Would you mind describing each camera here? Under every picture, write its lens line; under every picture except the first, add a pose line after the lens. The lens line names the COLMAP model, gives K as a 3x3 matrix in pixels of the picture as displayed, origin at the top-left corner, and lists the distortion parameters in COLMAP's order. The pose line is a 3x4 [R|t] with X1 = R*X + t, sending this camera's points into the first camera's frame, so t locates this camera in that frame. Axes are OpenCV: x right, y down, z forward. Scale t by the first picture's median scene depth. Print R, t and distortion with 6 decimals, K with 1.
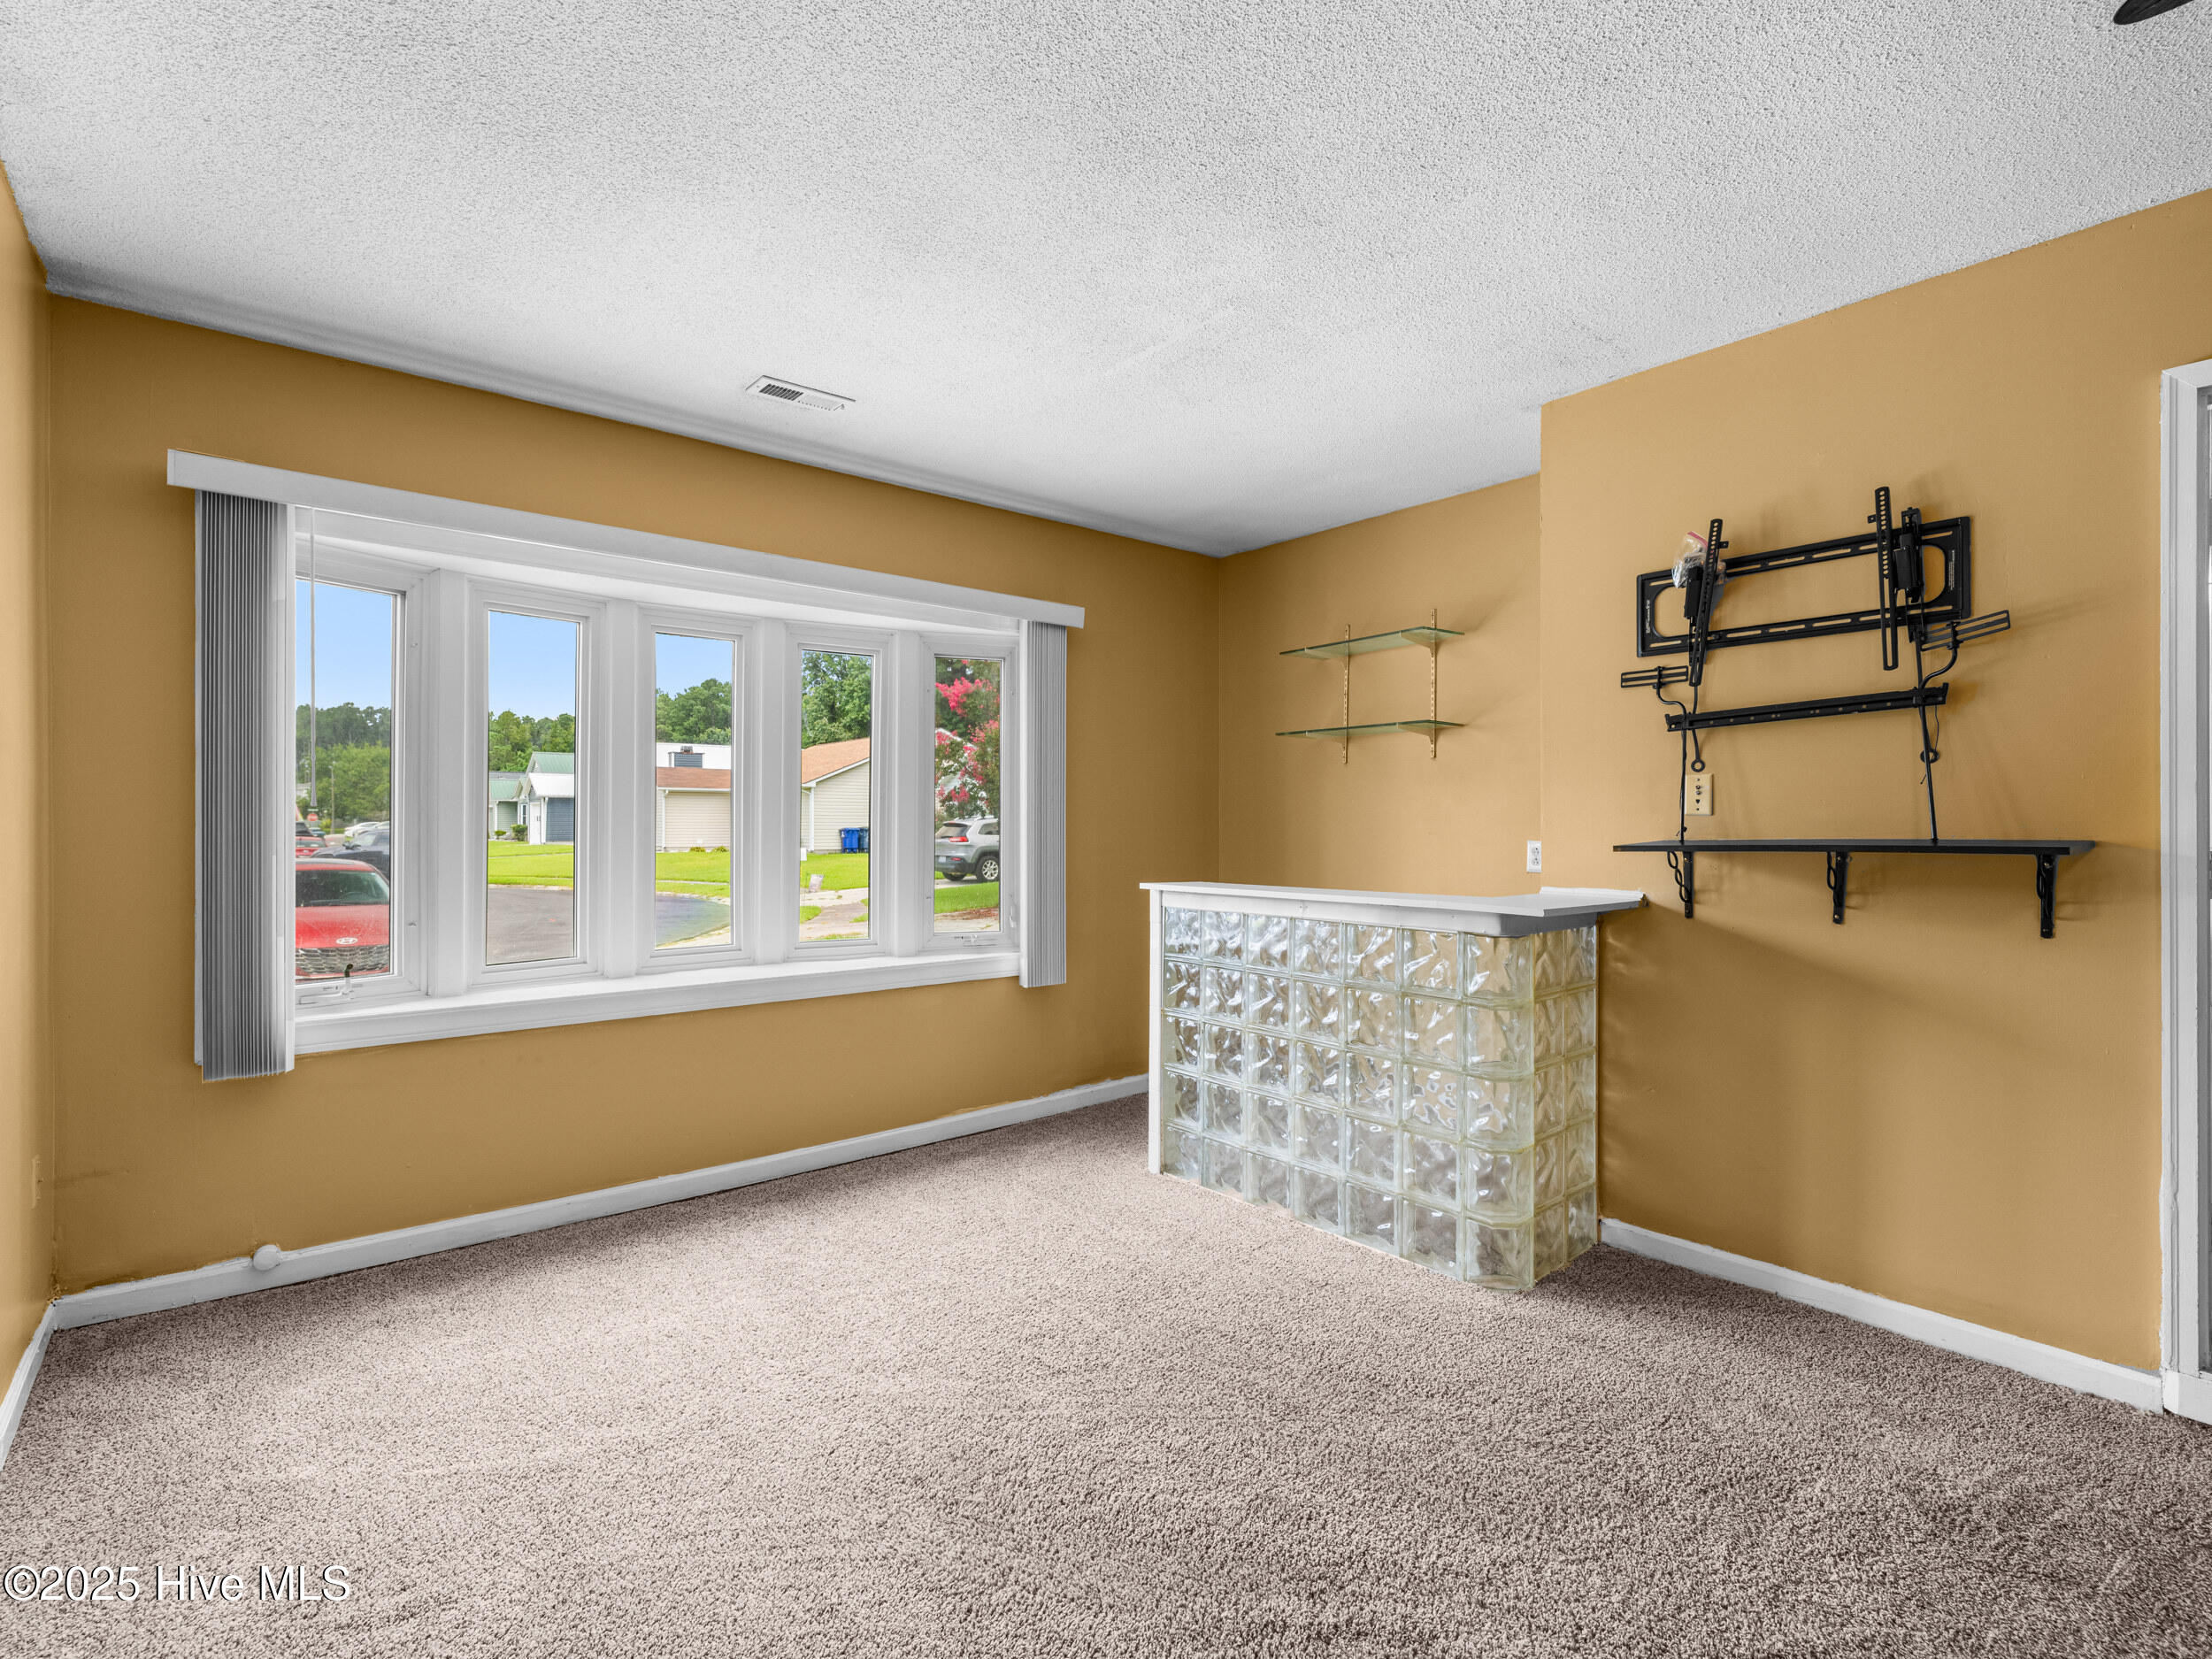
lens RADIAL K [[1029.5, 0, 1125.2], [0, 1029.5, 834.1], [0, 0, 1]] dist [-0.002387, 0.000308]
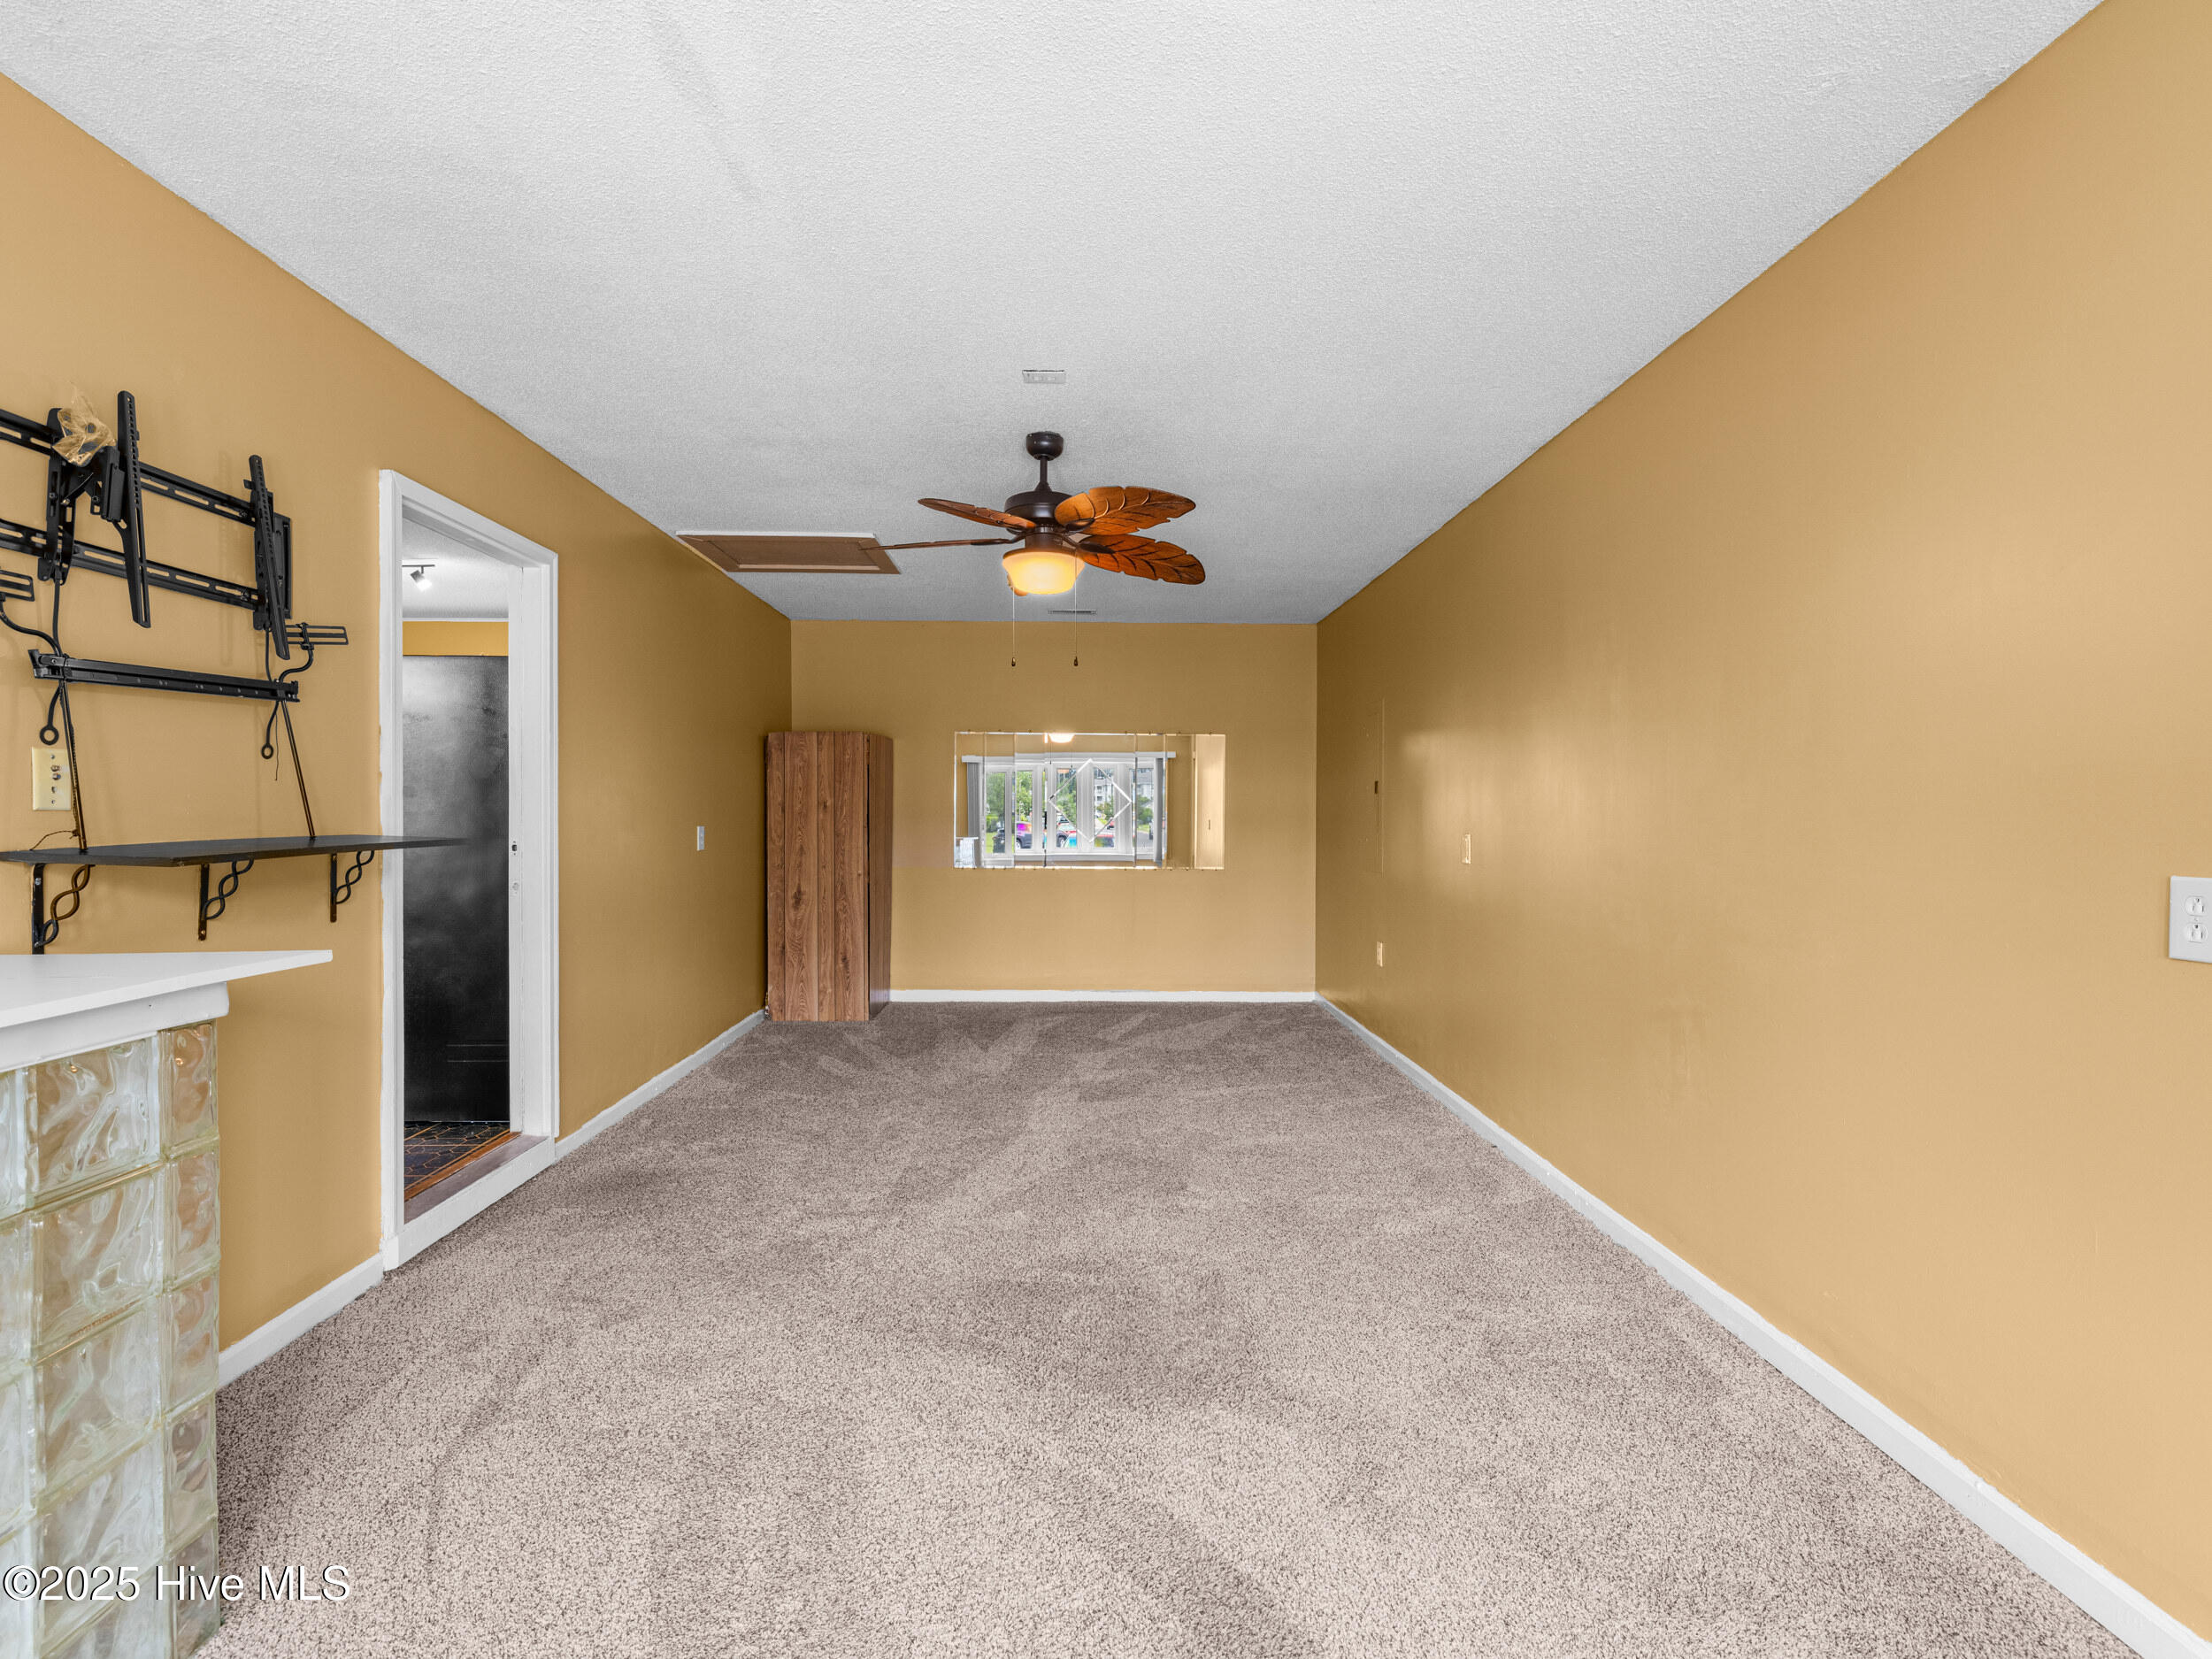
lens RADIAL K [[1029.5, 0, 1095.5], [0, 1029.5, 827.6], [0, 0, 1]] dist [-0.002387, 0.000308]
pose [[-0.761052, -0.020790, 0.648357, -0.393765], [-0.009910, 0.999742, 0.020425, -0.028772], [-0.648615, 0.009119, -0.761062, 1.105002]]
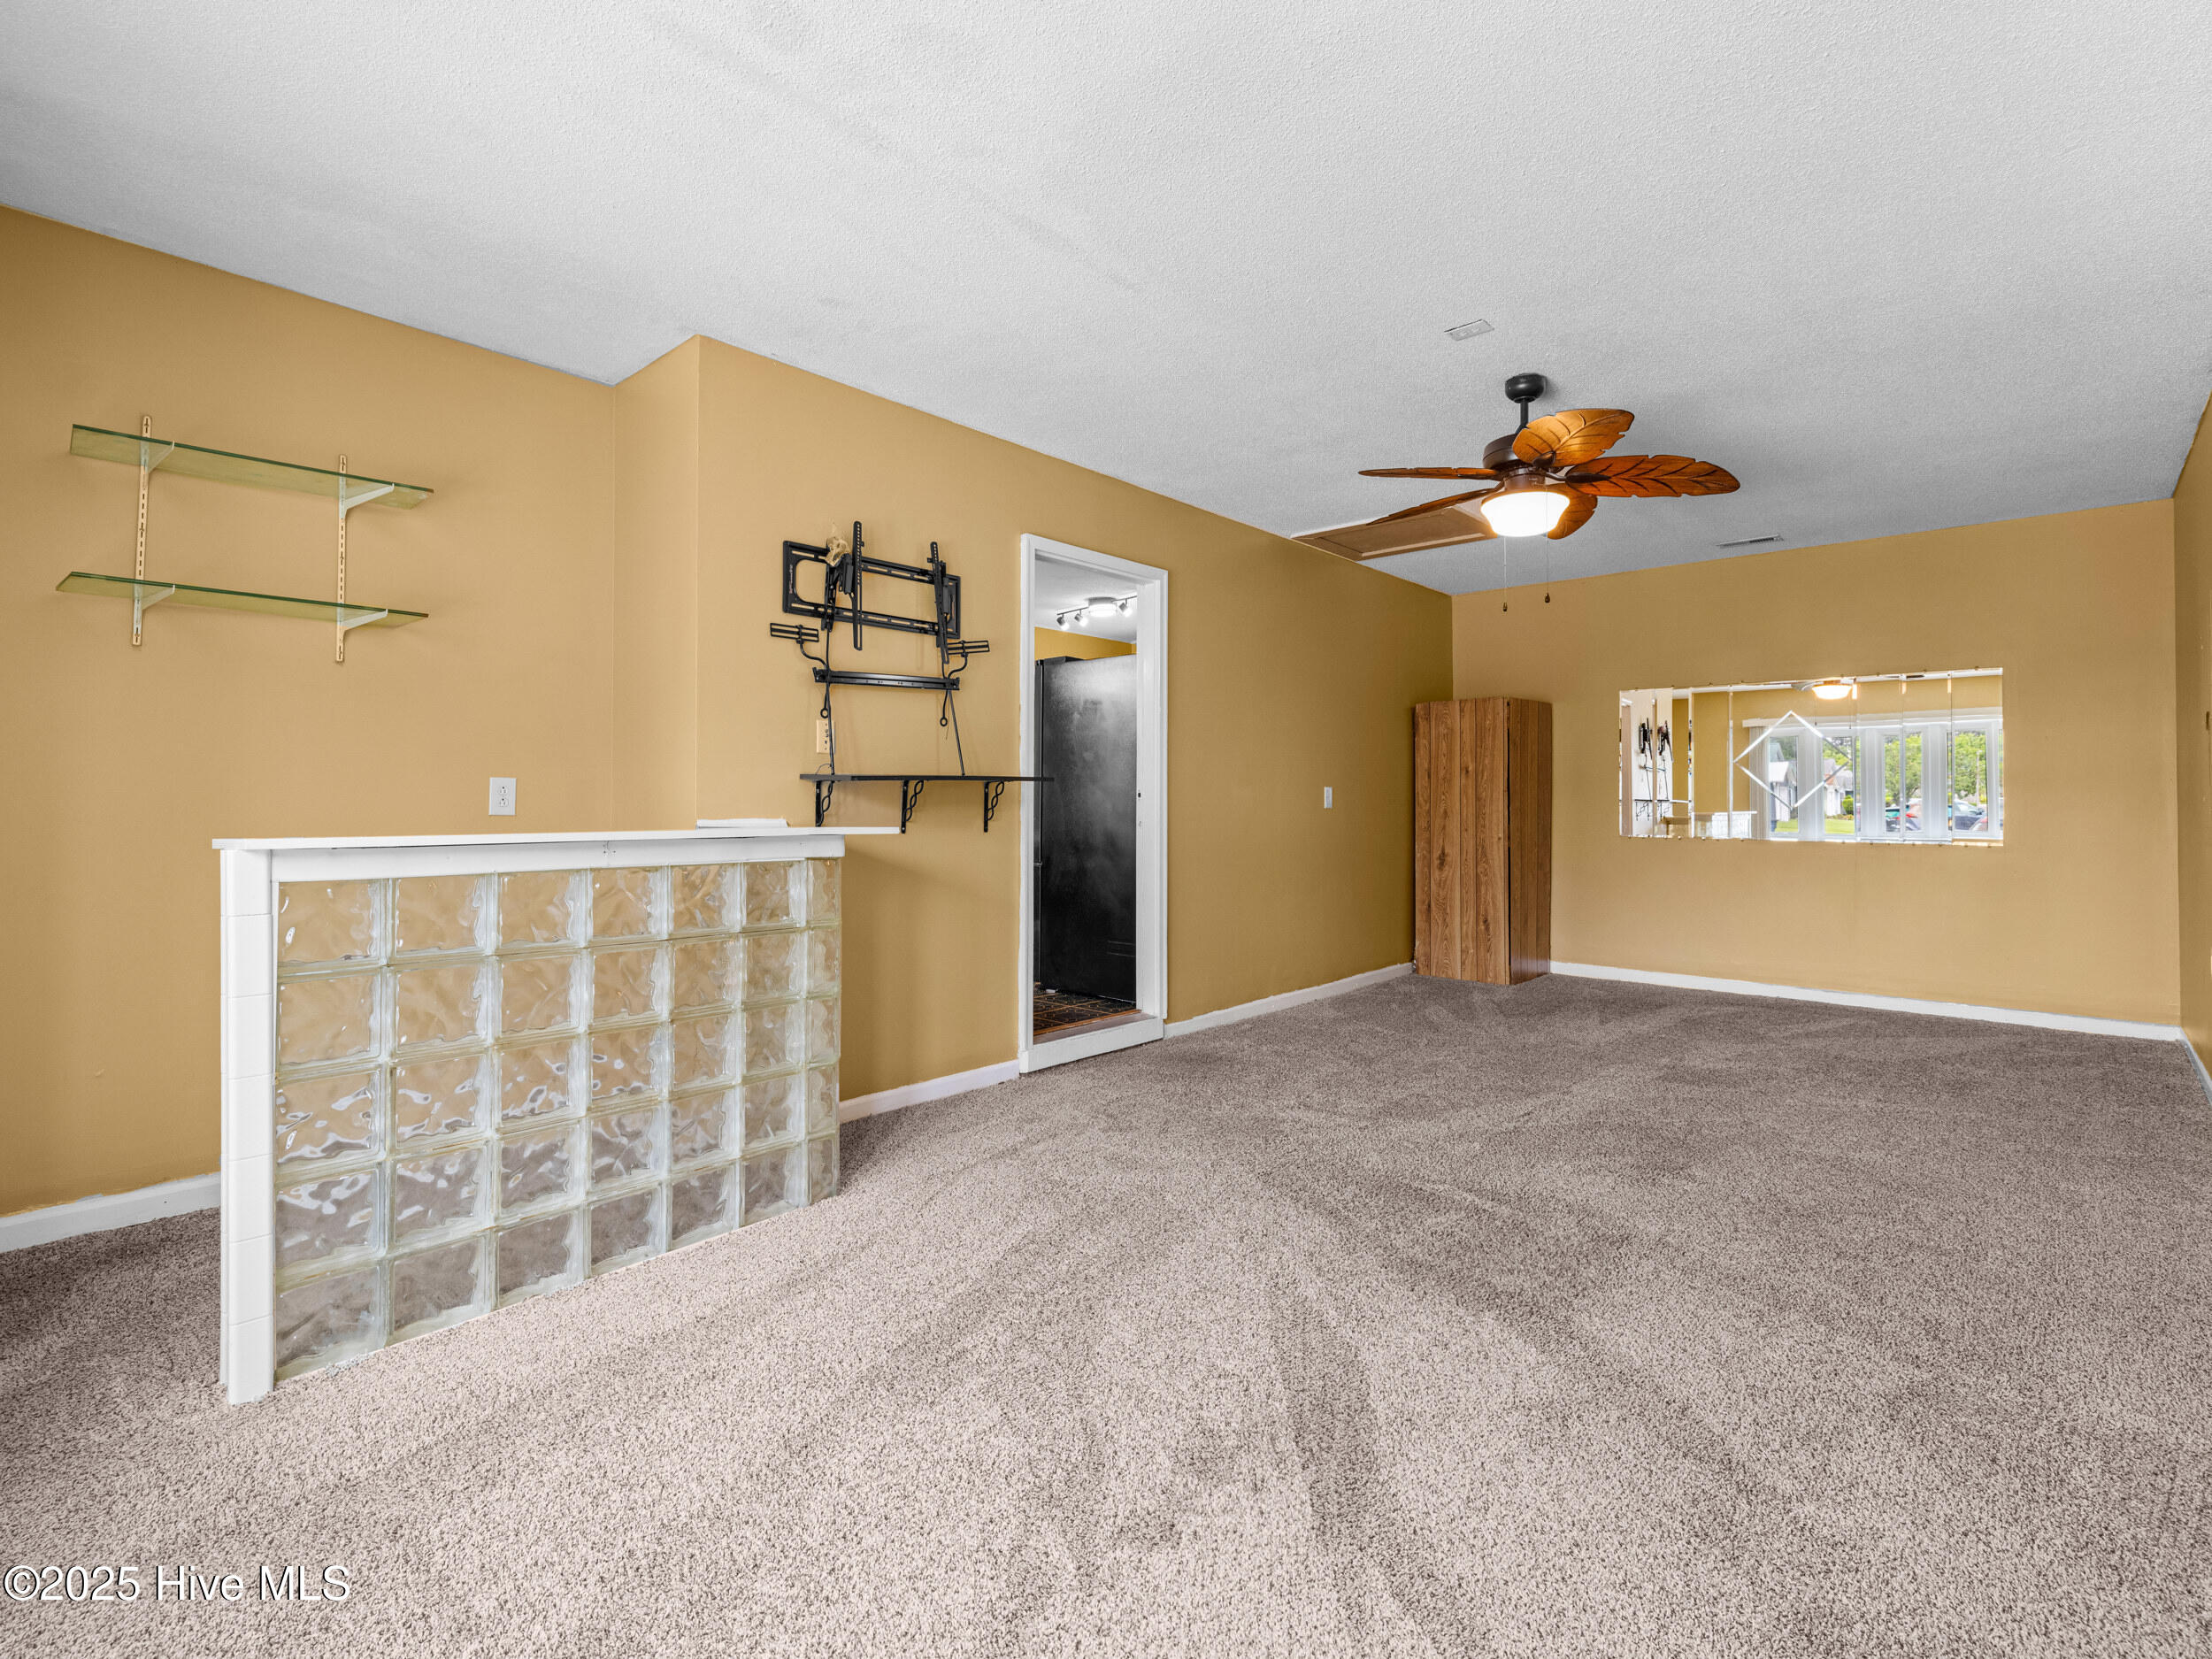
lens RADIAL K [[1029.5, 0, 1100.5], [0, 1029.5, 789.2], [0, 0, 1]] dist [-0.002387, 0.000308]
pose [[-0.104879, 0.002792, 0.994481, -0.719613], [-0.002308, 0.999993, -0.003051, 0.027673], [-0.994482, -0.002615, -0.104872, 0.832018]]
